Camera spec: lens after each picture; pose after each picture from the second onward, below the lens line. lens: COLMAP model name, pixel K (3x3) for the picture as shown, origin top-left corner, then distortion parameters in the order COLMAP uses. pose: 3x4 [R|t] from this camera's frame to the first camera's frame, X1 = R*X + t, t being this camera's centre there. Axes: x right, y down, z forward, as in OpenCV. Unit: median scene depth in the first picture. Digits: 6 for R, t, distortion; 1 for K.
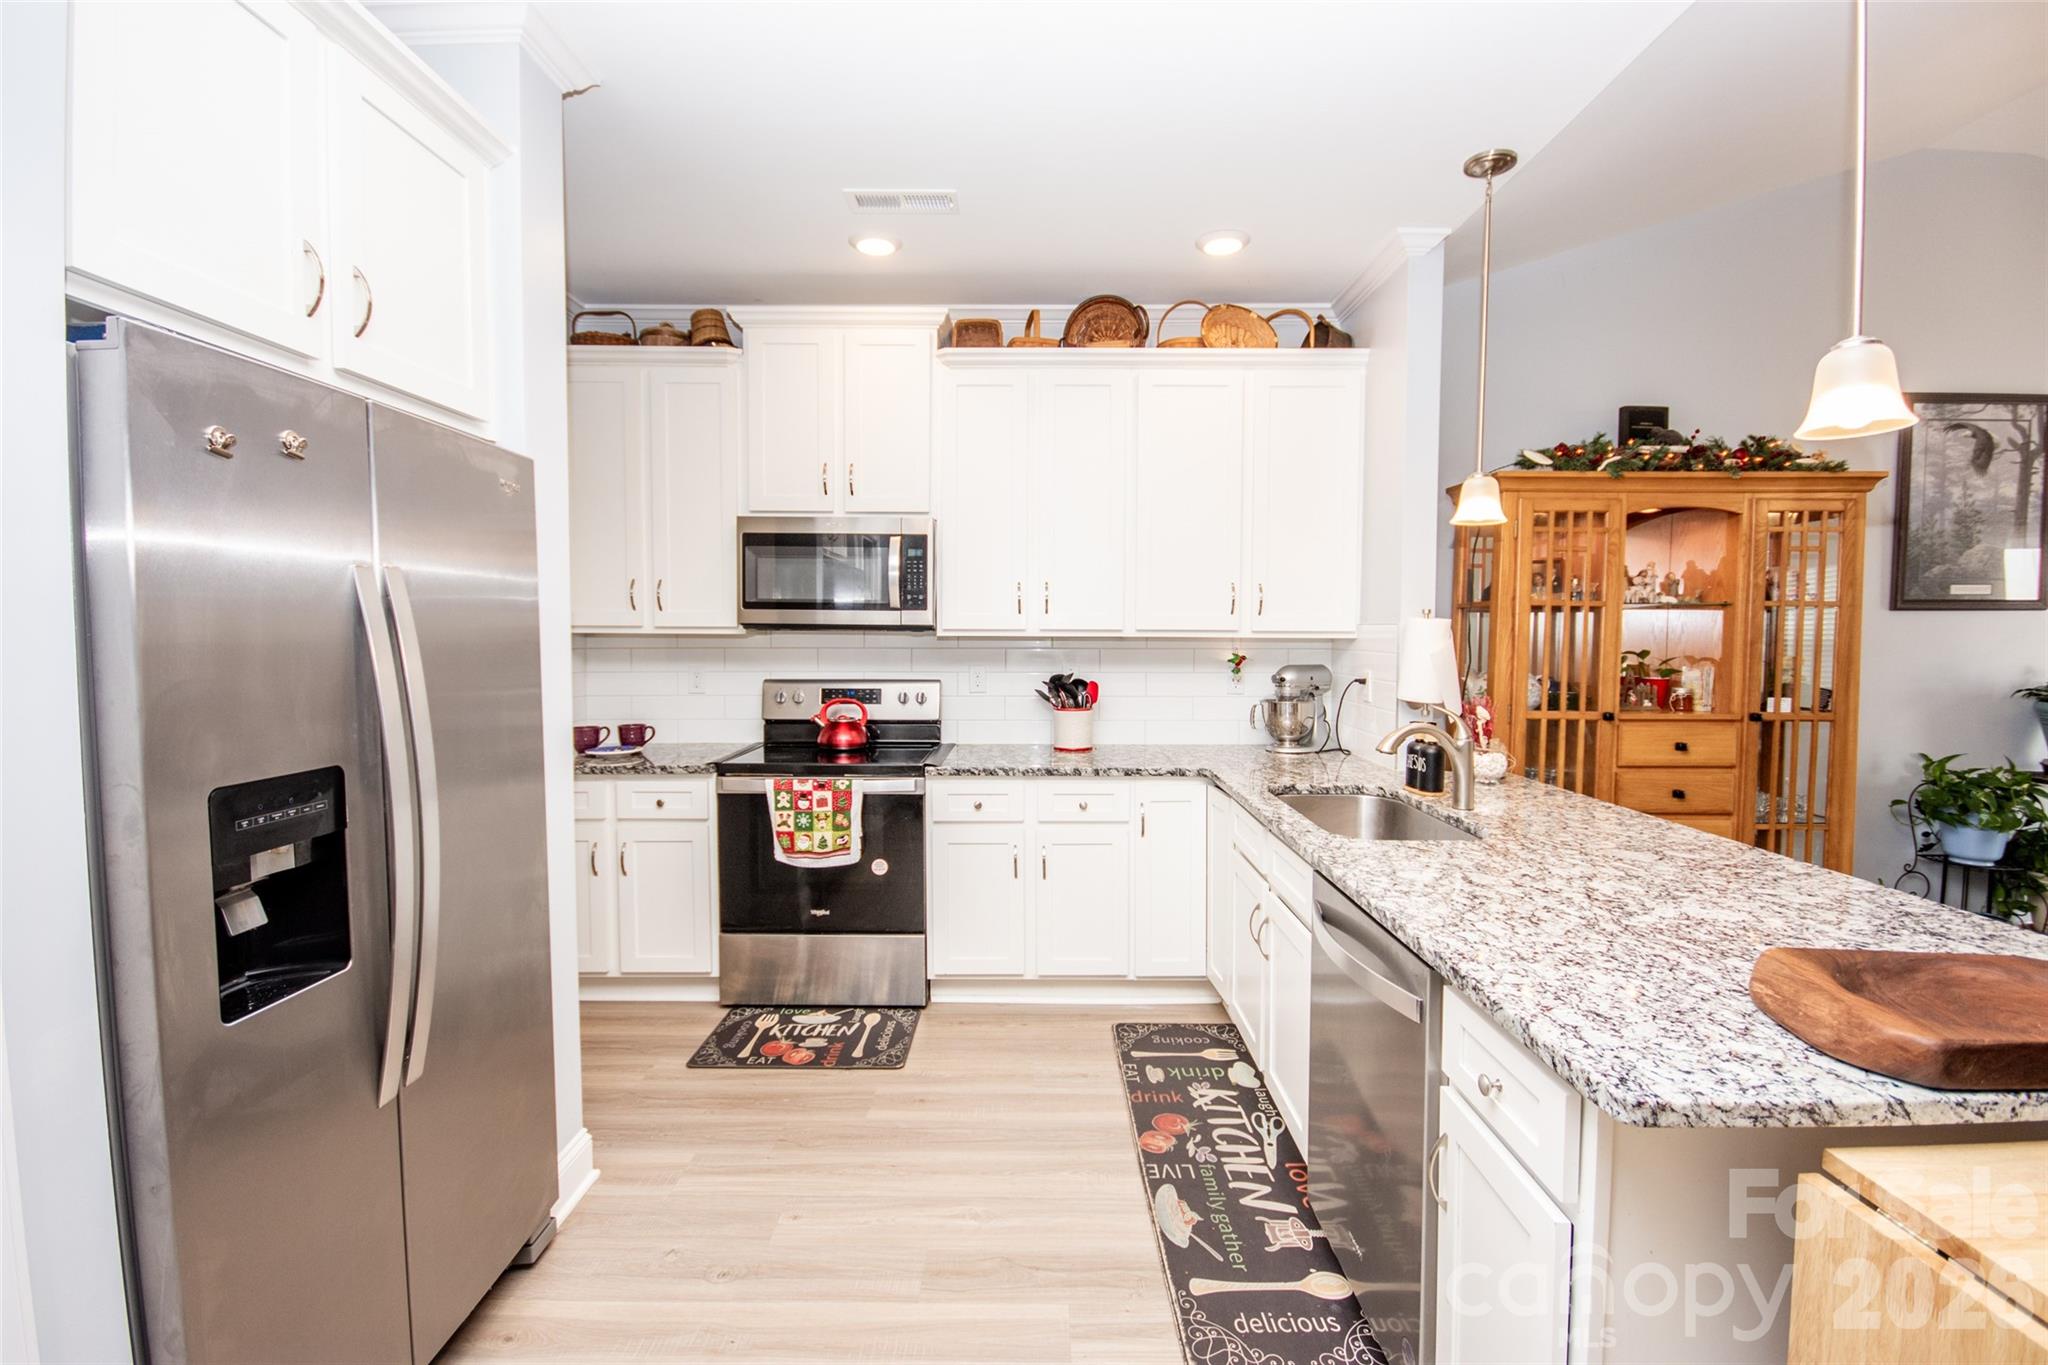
lens RADIAL K [[918.0, 0, 1025.7], [0, 918.0, 672.3], [0, 0, 1]] dist [0.002007, -0.012122]
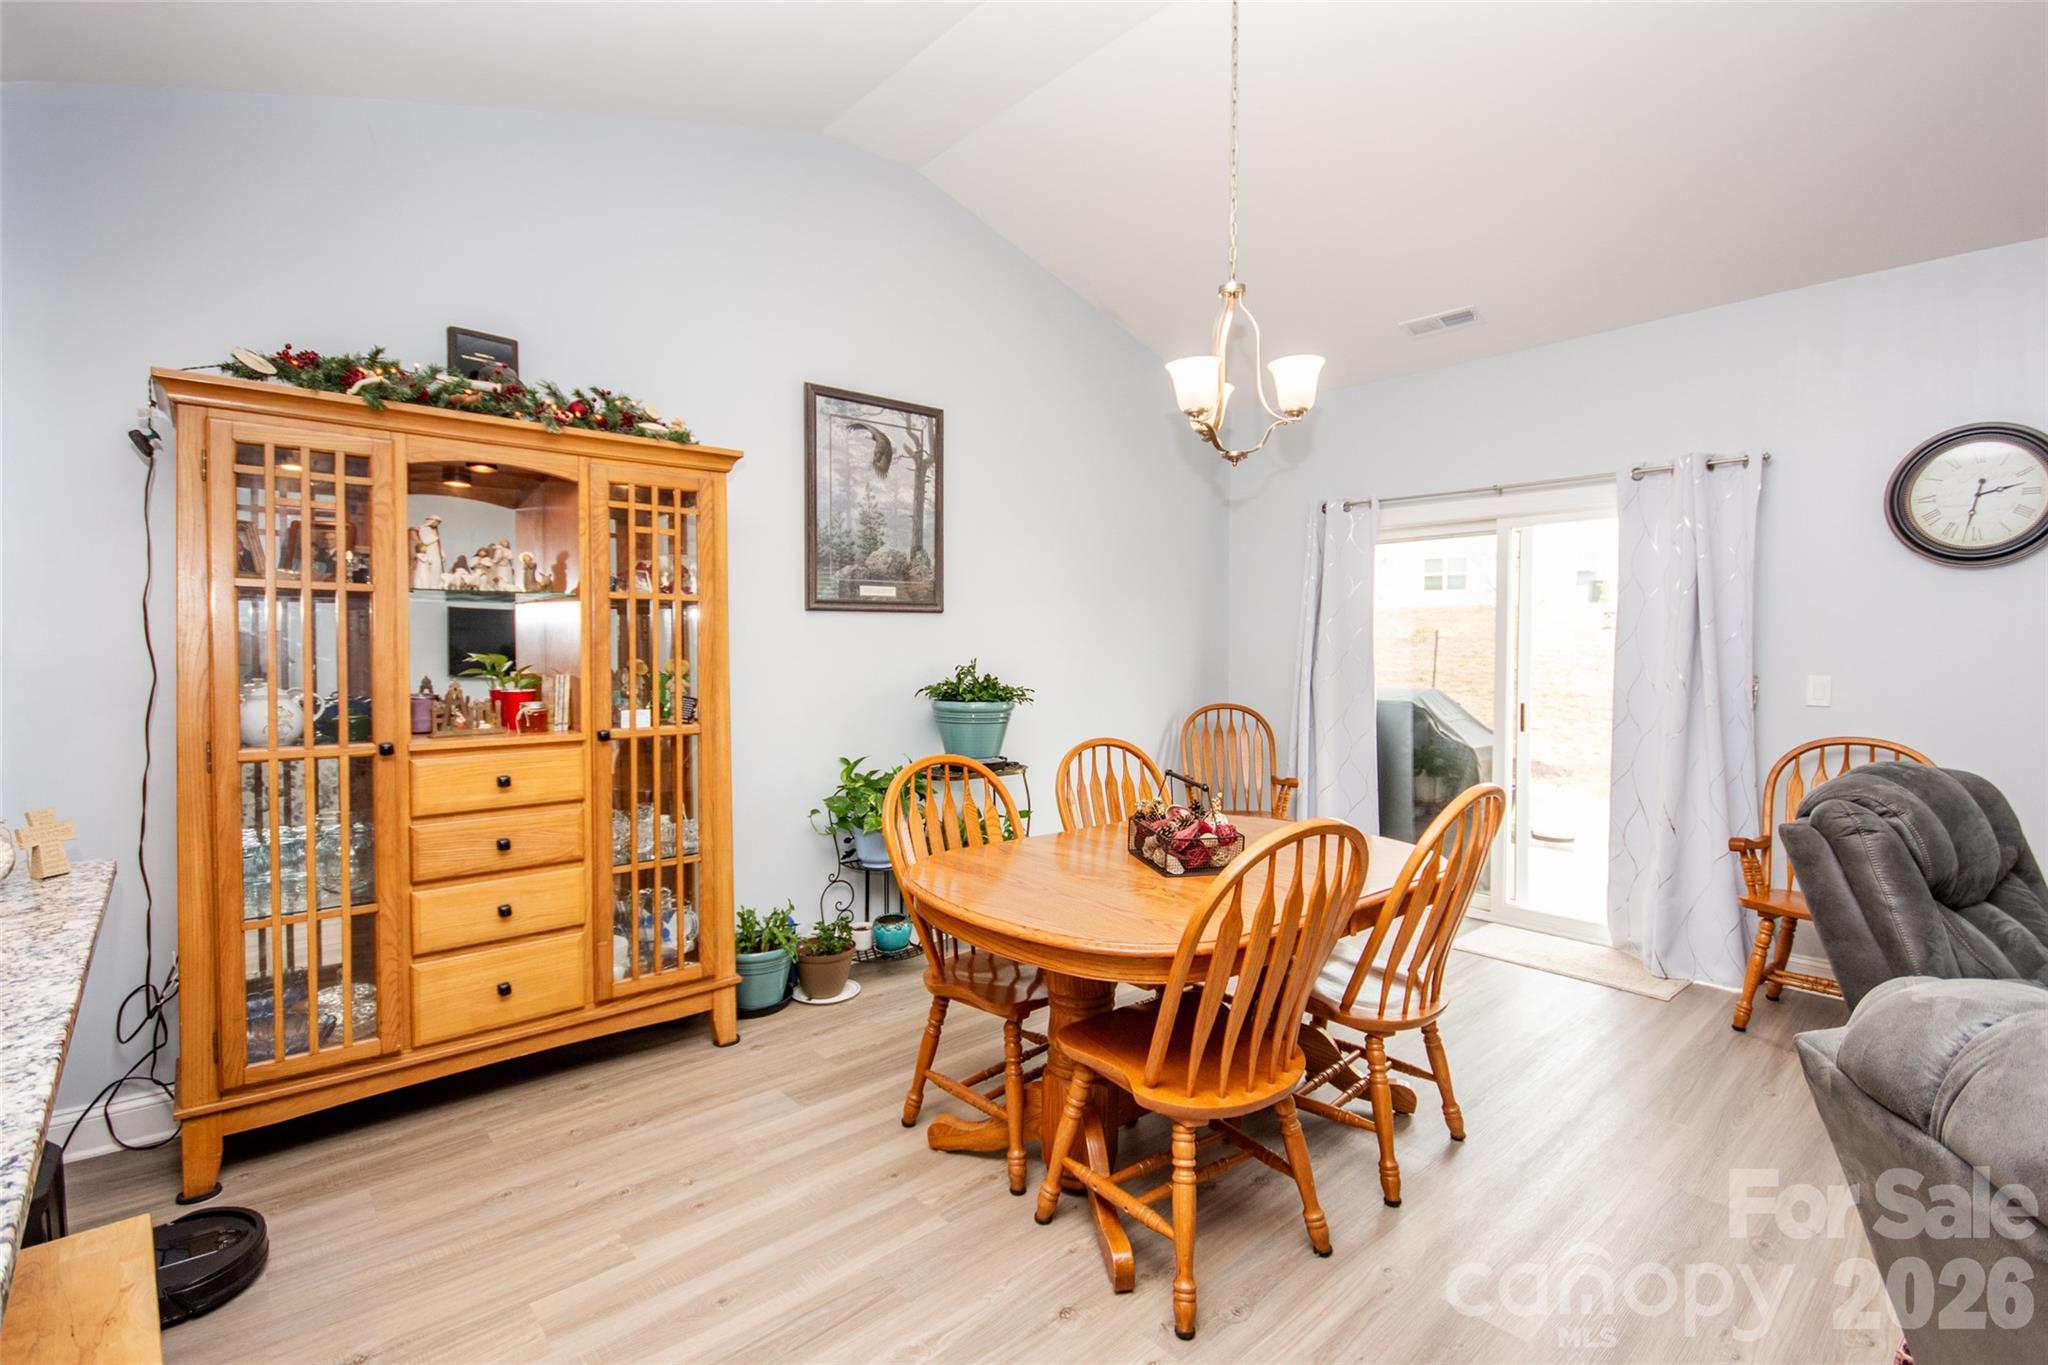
lens RADIAL K [[918.0, 0, 1025.7], [0, 918.0, 672.3], [0, 0, 1]] dist [0.002007, -0.012122]
pose [[0.741349, -0.022911, 0.670729, 0.483236], [0.033903, 0.999420, -0.003334, 0.007992], [-0.670263, 0.025211, 0.741695, 0.137243]]
